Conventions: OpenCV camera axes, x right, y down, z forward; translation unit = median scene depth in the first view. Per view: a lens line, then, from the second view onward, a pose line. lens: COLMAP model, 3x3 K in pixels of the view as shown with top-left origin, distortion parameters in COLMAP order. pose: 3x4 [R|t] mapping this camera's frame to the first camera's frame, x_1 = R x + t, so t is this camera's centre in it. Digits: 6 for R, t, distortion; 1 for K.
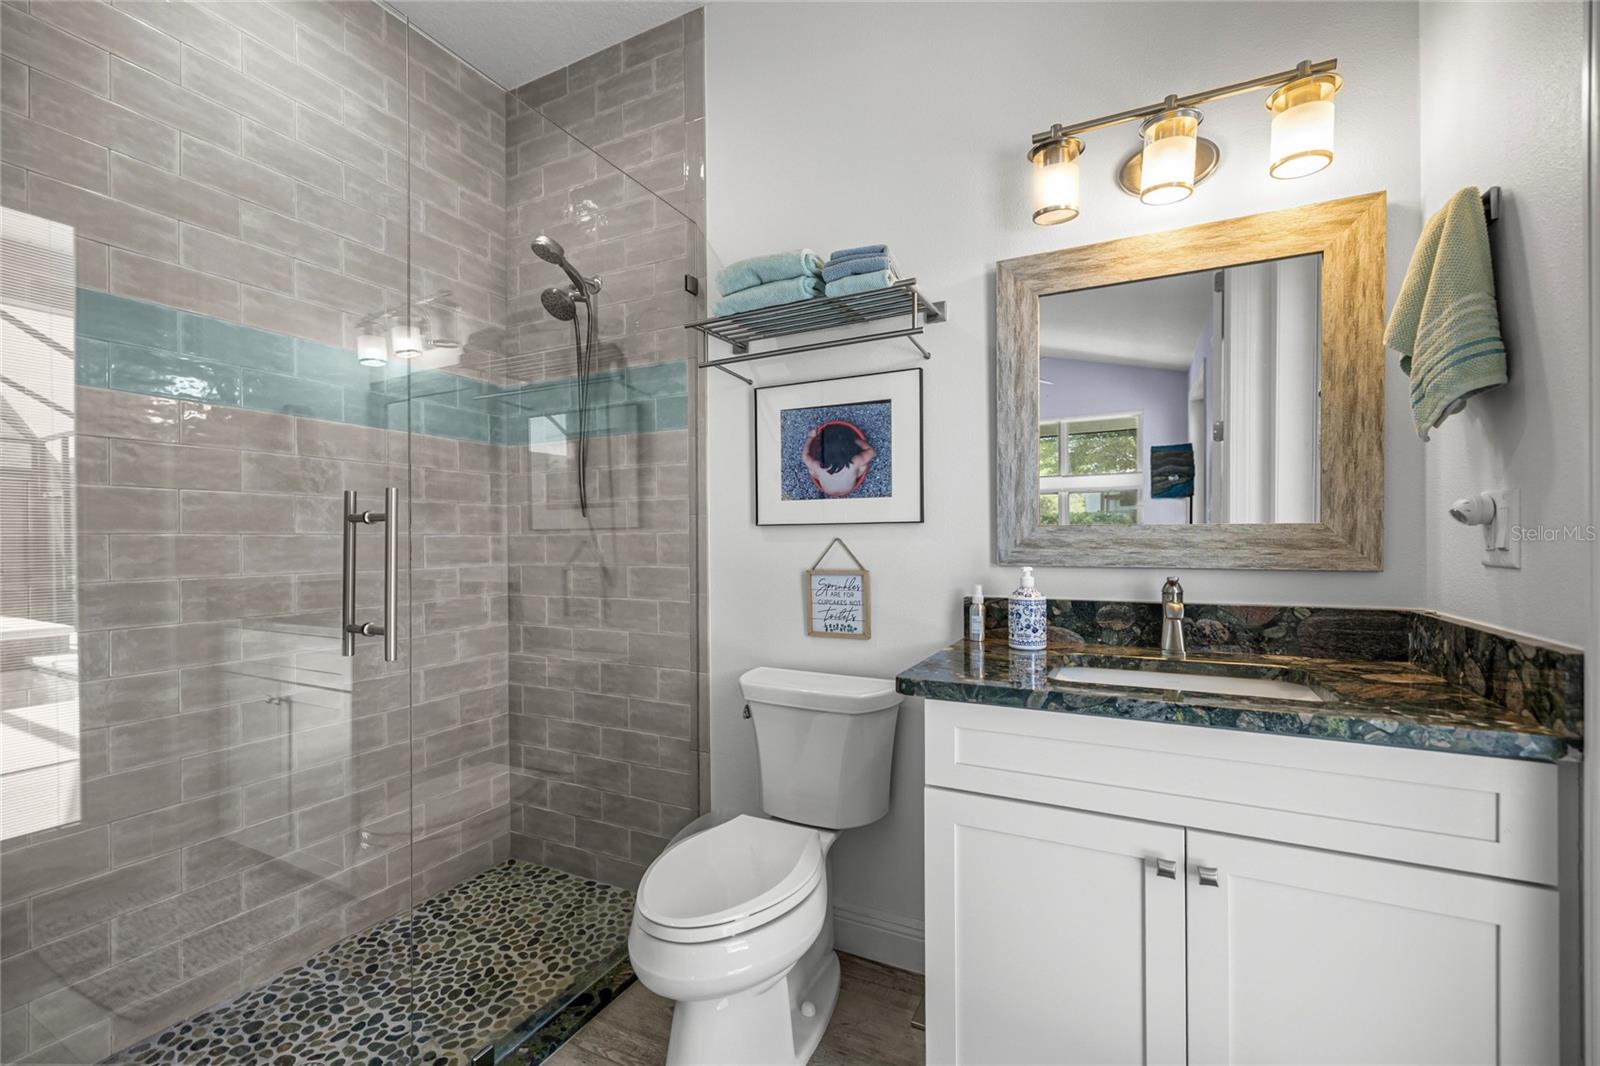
lens RADIAL K [[675.6, 0, 797.5], [0, 675.6, 536.0], [0, 0, 1]] dist [0.000942, 0.000116]
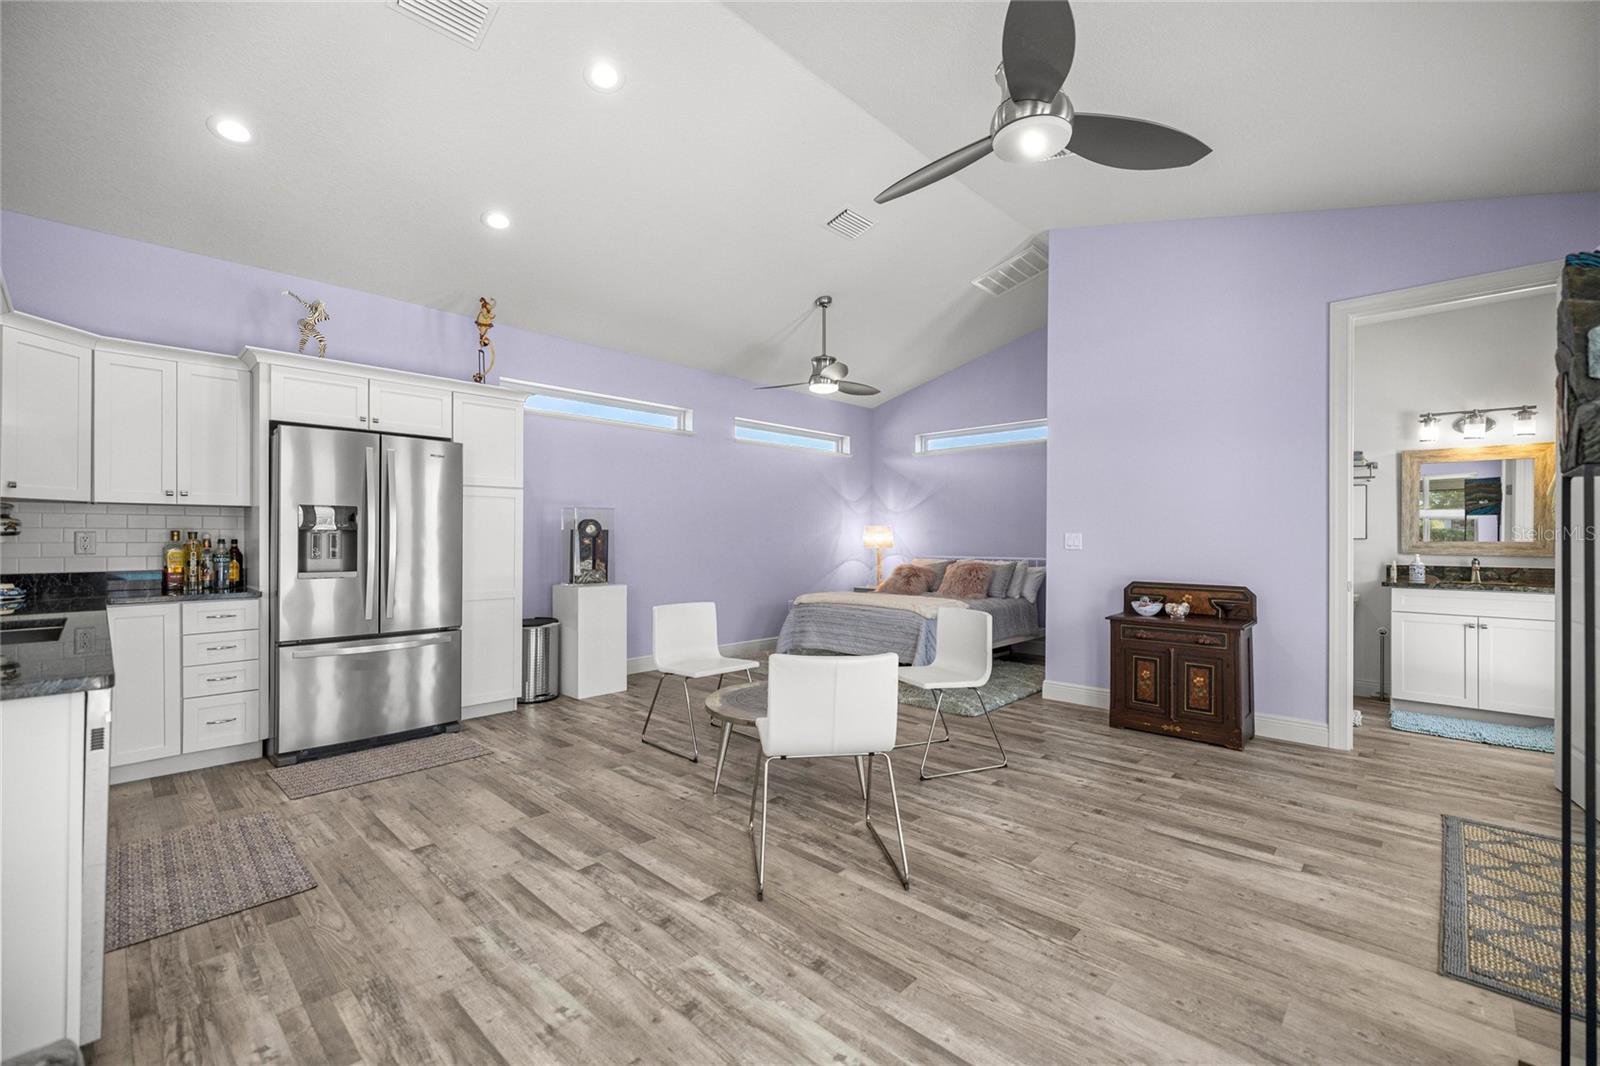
lens RADIAL K [[675.6, 0, 800.8], [0, 675.6, 533.2], [0, 0, 1]] dist [0.000942, 0.000116]
pose [[0.958328, 0.007048, -0.285584, -1.488629], [-0.008342, 0.999960, -0.003313, -0.018384], [0.285549, 0.005558, 0.958348, -2.786243]]
